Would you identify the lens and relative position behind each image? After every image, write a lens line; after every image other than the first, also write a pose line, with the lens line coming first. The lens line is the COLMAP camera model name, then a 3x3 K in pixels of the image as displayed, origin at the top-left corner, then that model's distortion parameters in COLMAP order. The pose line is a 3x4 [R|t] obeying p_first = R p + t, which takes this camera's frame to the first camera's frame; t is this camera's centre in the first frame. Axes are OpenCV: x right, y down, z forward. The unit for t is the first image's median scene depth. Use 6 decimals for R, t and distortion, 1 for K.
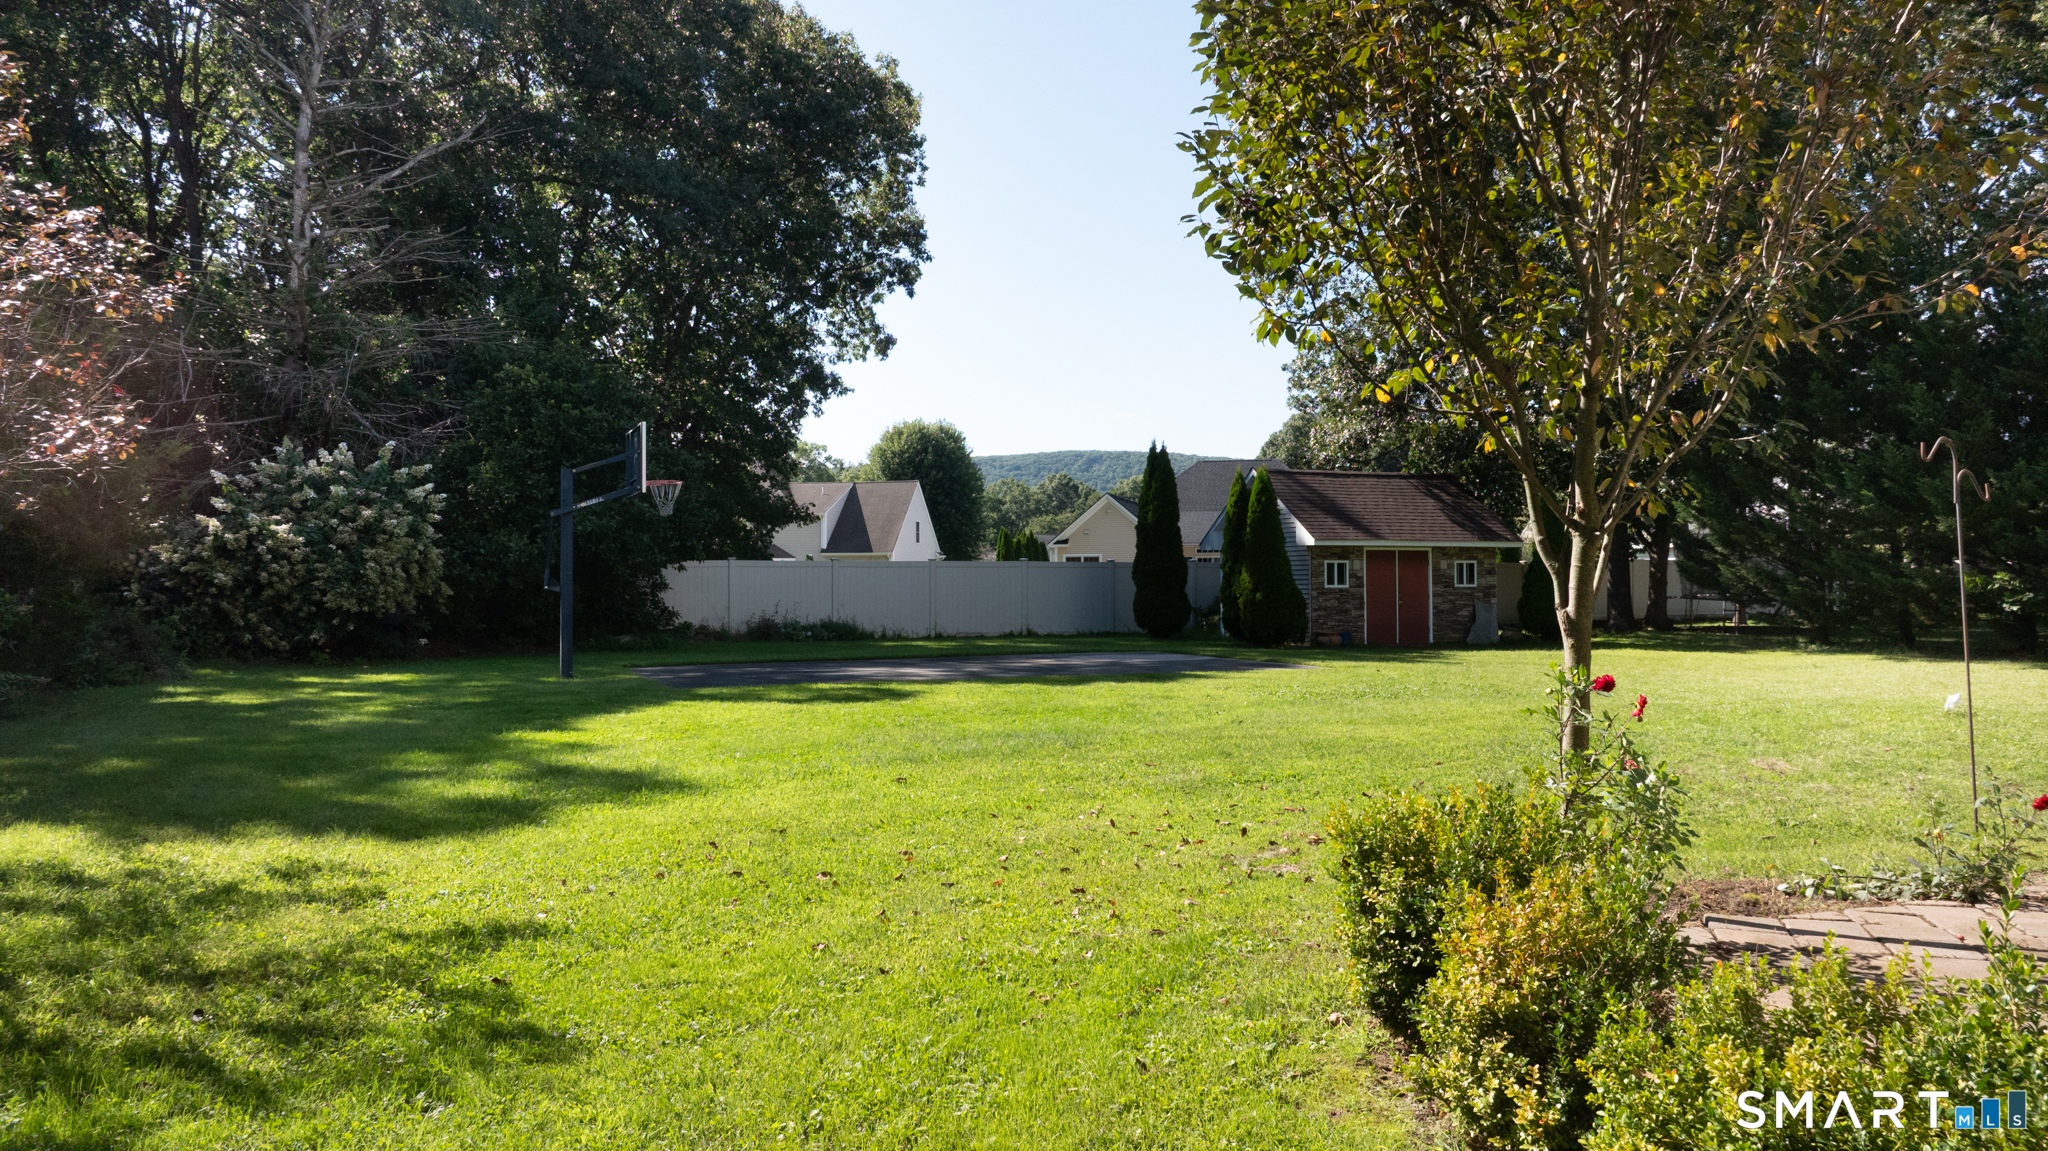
lens RADIAL K [[1434.9, 0, 1024.0], [0, 1434.9, 575.5], [0, 0, 1]] dist [-0.001579, -0.001068]
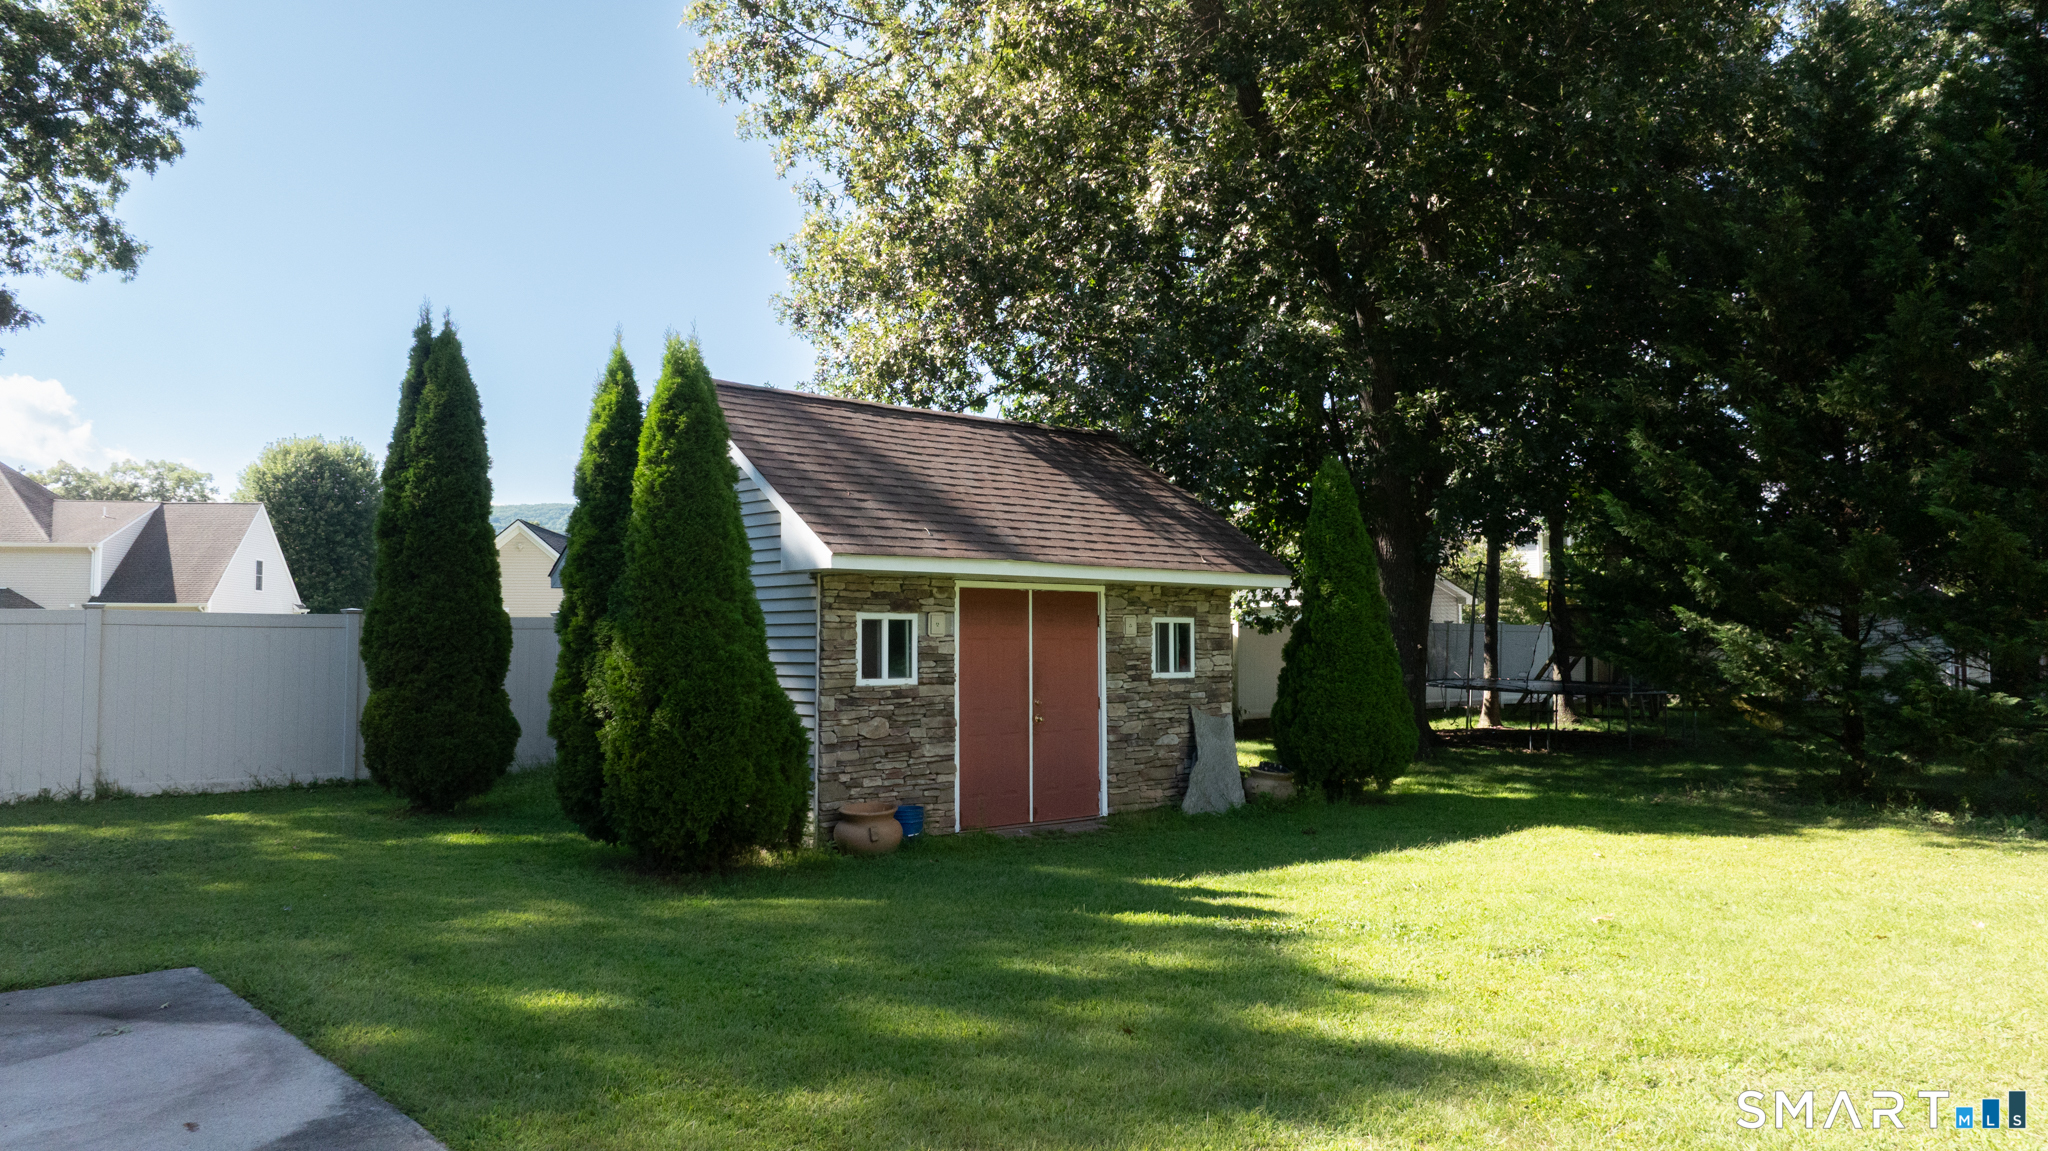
lens RADIAL K [[1434.9, 0, 1024.0], [0, 1434.9, 575.5], [0, 0, 1]] dist [-0.001579, -0.001068]
pose [[0.940548, 0.019033, 0.339128, 0.119202], [-0.004627, 0.999054, -0.043238, -0.004042], [-0.339630, 0.039099, 0.939746, 0.610559]]
